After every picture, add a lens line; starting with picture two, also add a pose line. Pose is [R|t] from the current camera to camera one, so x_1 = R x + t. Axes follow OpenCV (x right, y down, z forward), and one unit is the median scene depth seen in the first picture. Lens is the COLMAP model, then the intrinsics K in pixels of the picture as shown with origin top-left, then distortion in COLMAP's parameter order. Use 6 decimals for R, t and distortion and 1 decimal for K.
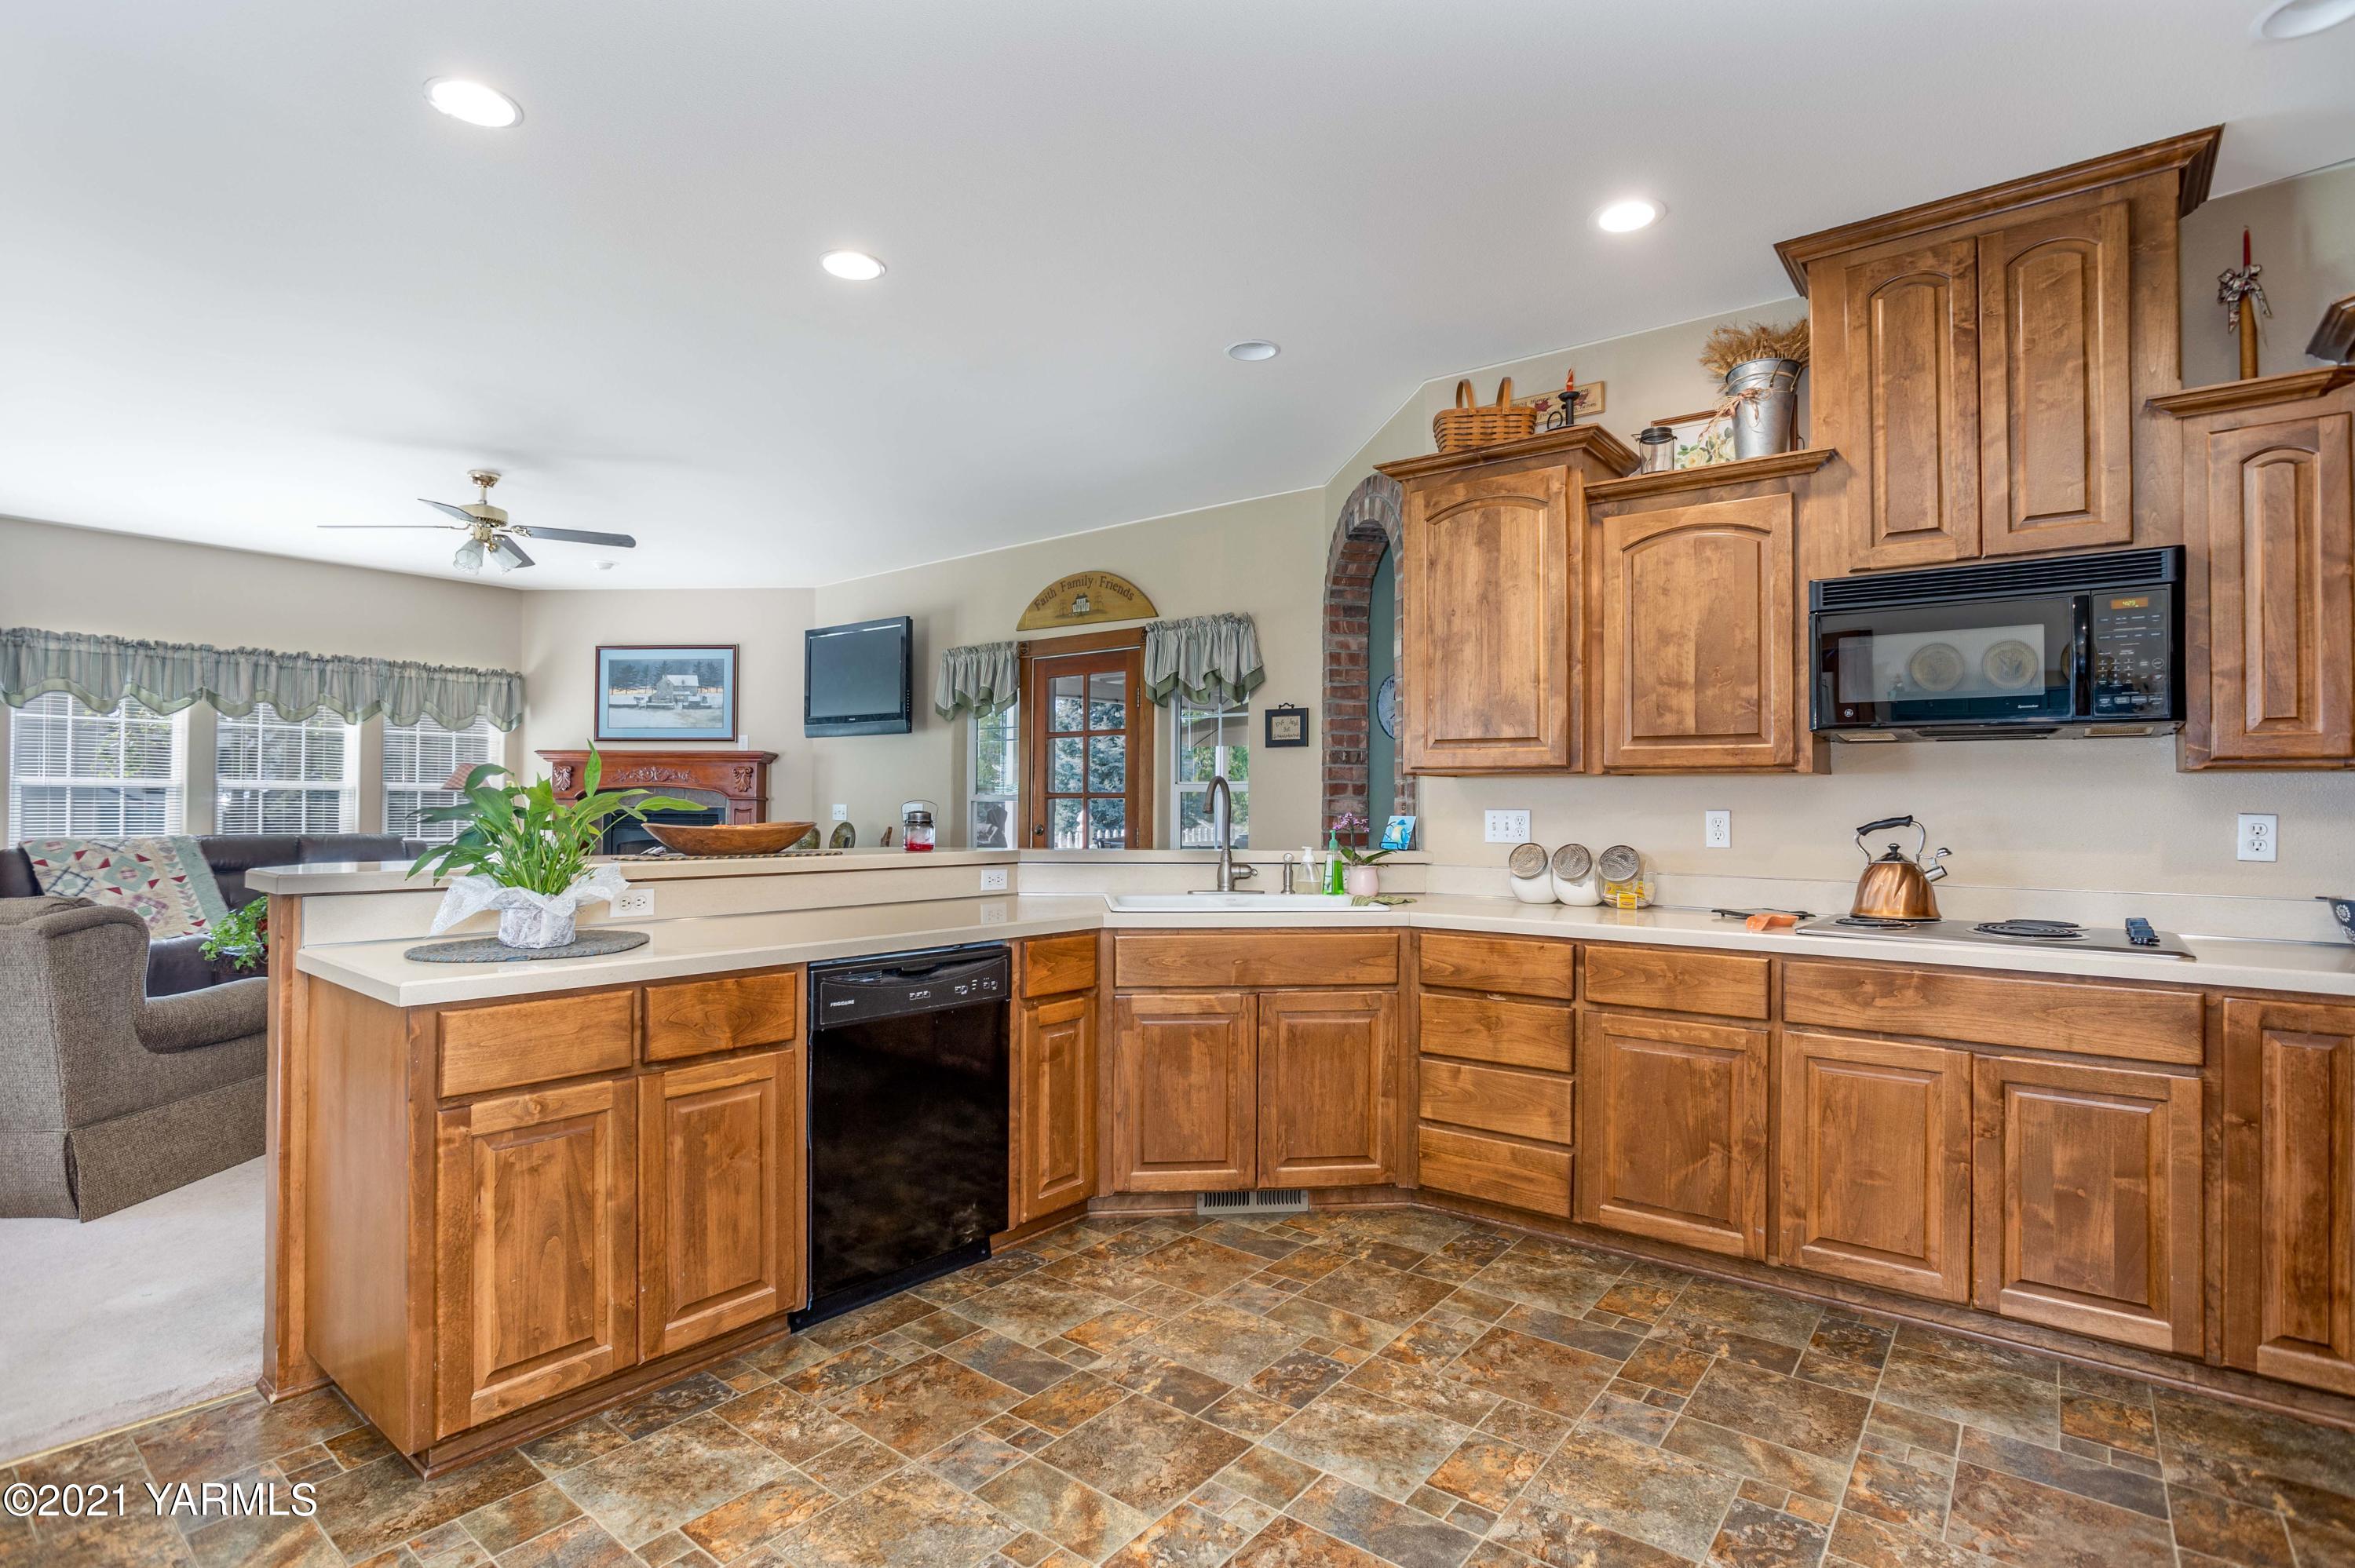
lens RADIAL K [[1169.1, 0, 1175.8], [0, 1169.1, 811.0], [0, 0, 1]] dist [-0.003348, 0.000547]
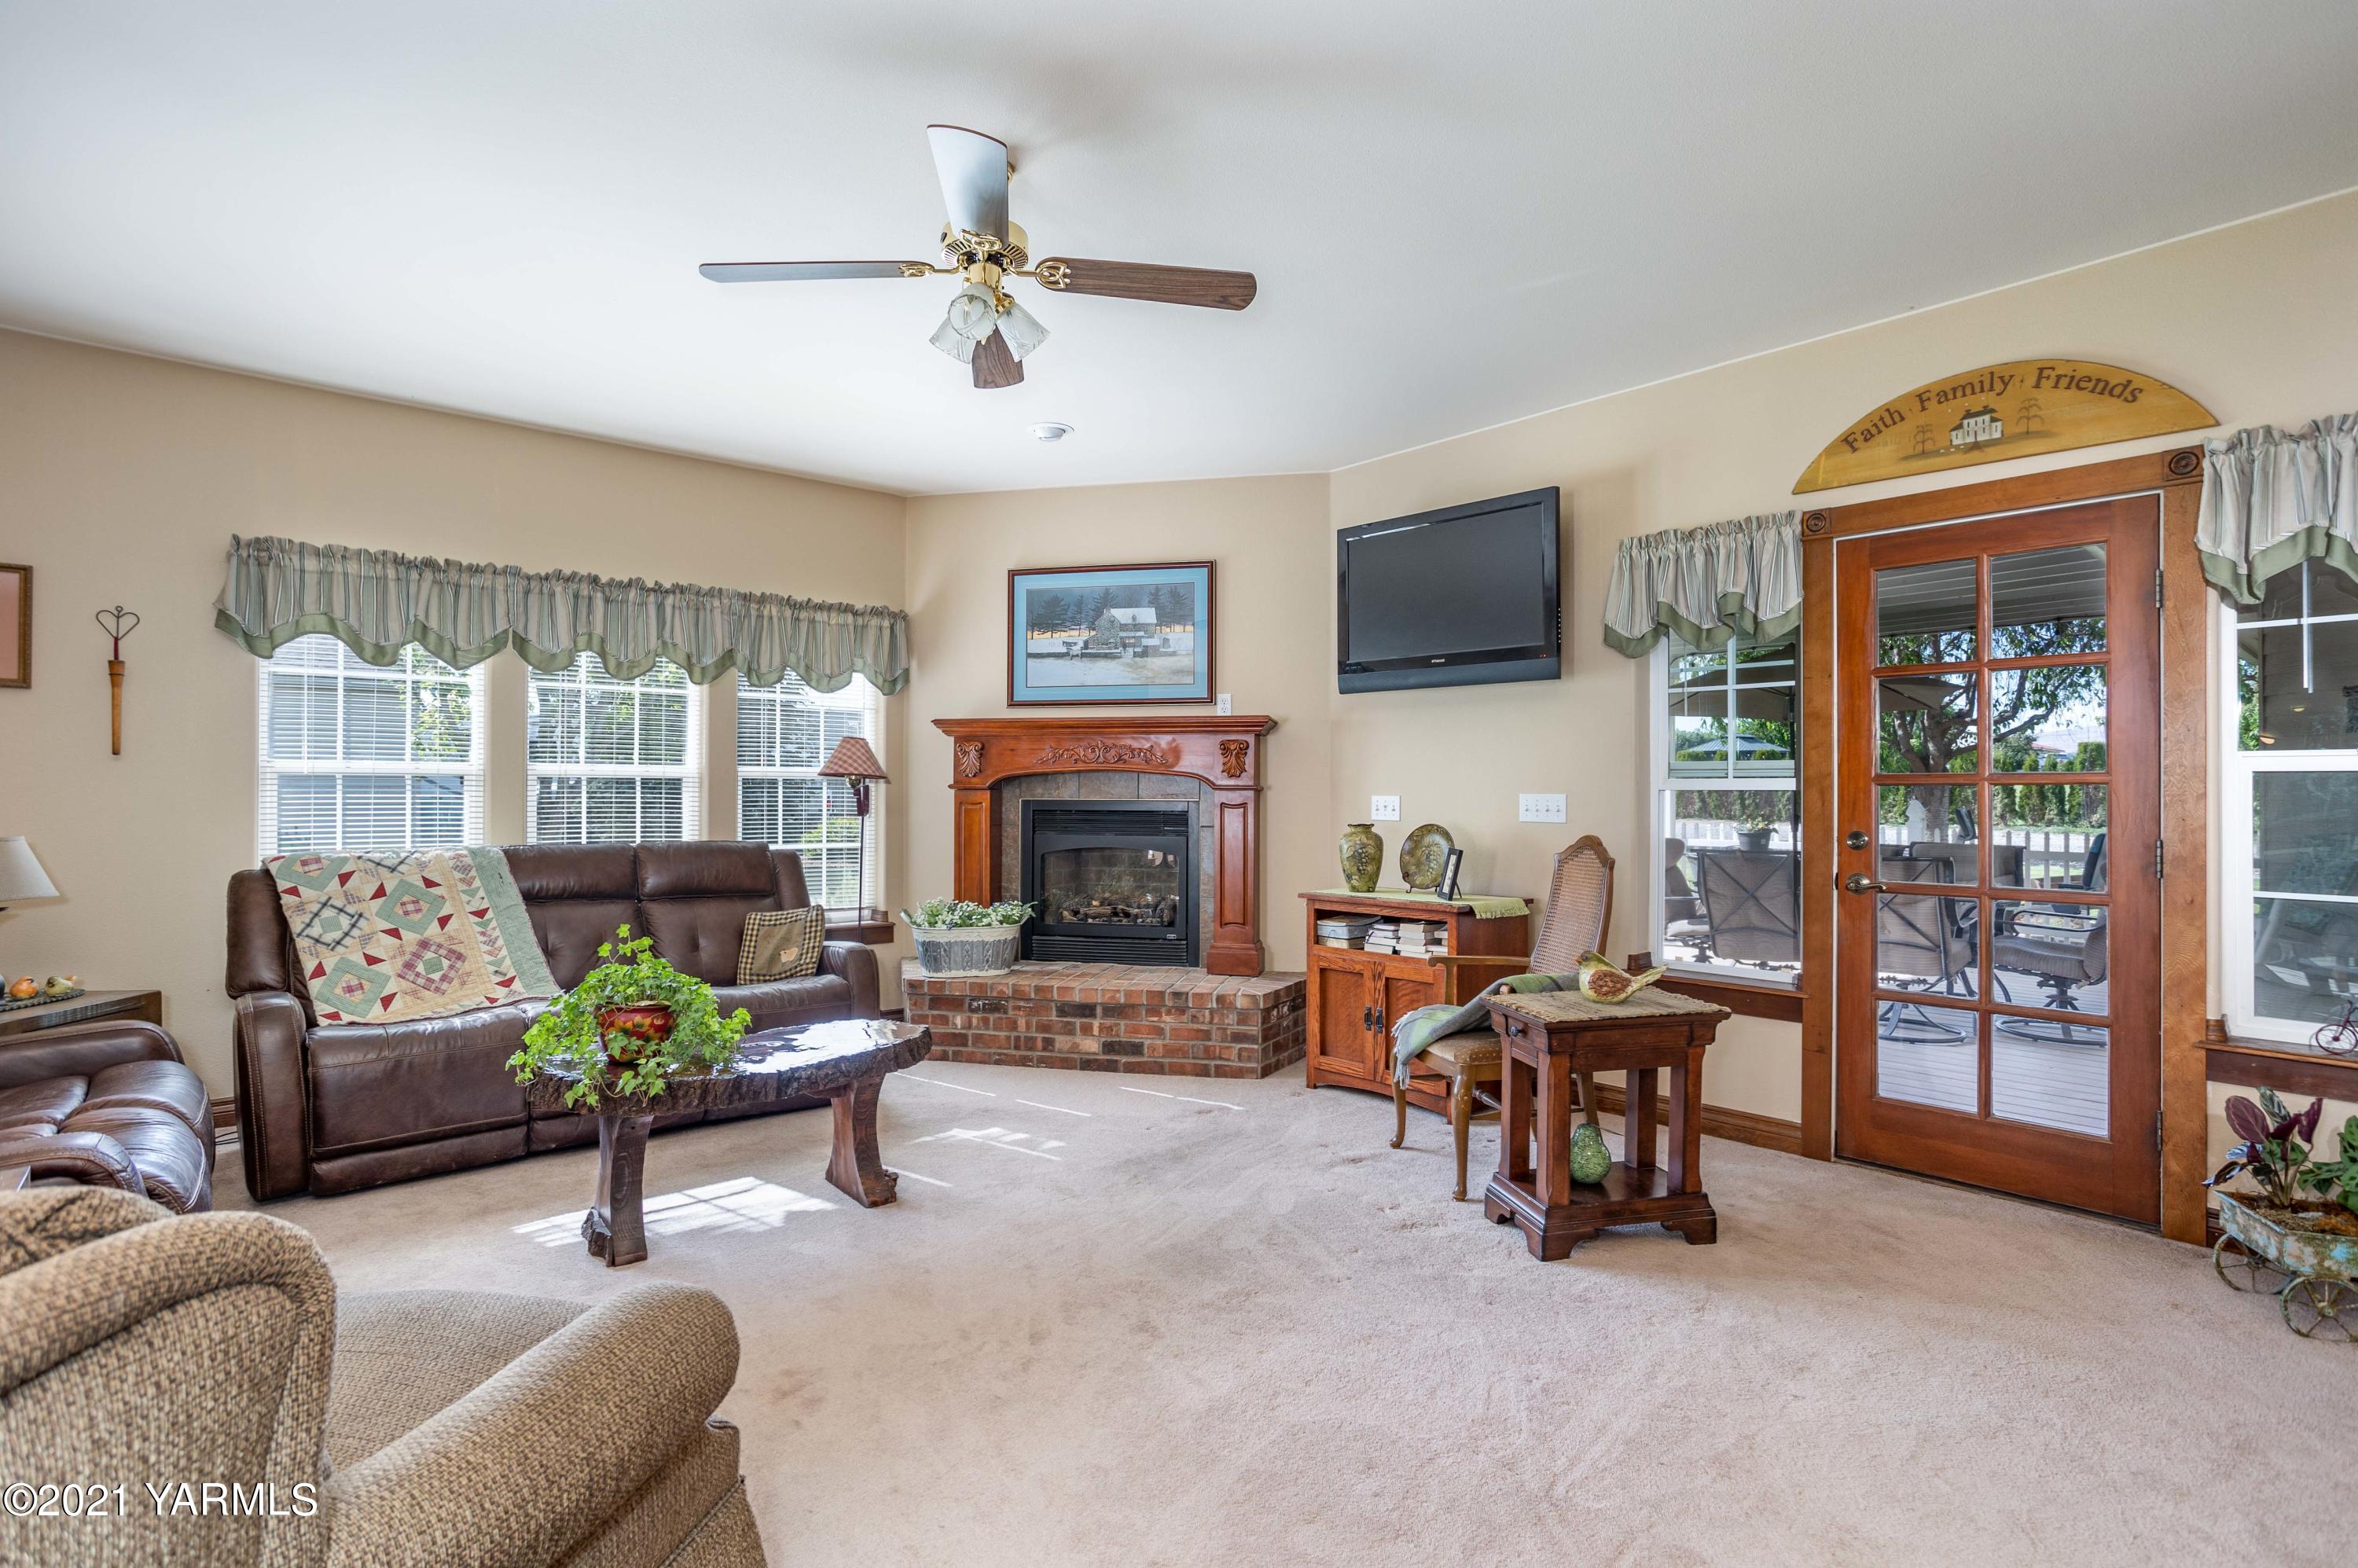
lens RADIAL K [[1152.2, 0, 1206.6], [0, 1152.2, 831.7], [0, 0, 1]] dist [-0.058854, 0.027897]
pose [[0.989037, 0.003724, -0.147624, -0.320885], [0.000282, 0.999633, 0.027107, -0.004665], [0.147670, -0.026851, 0.988672, 0.390473]]
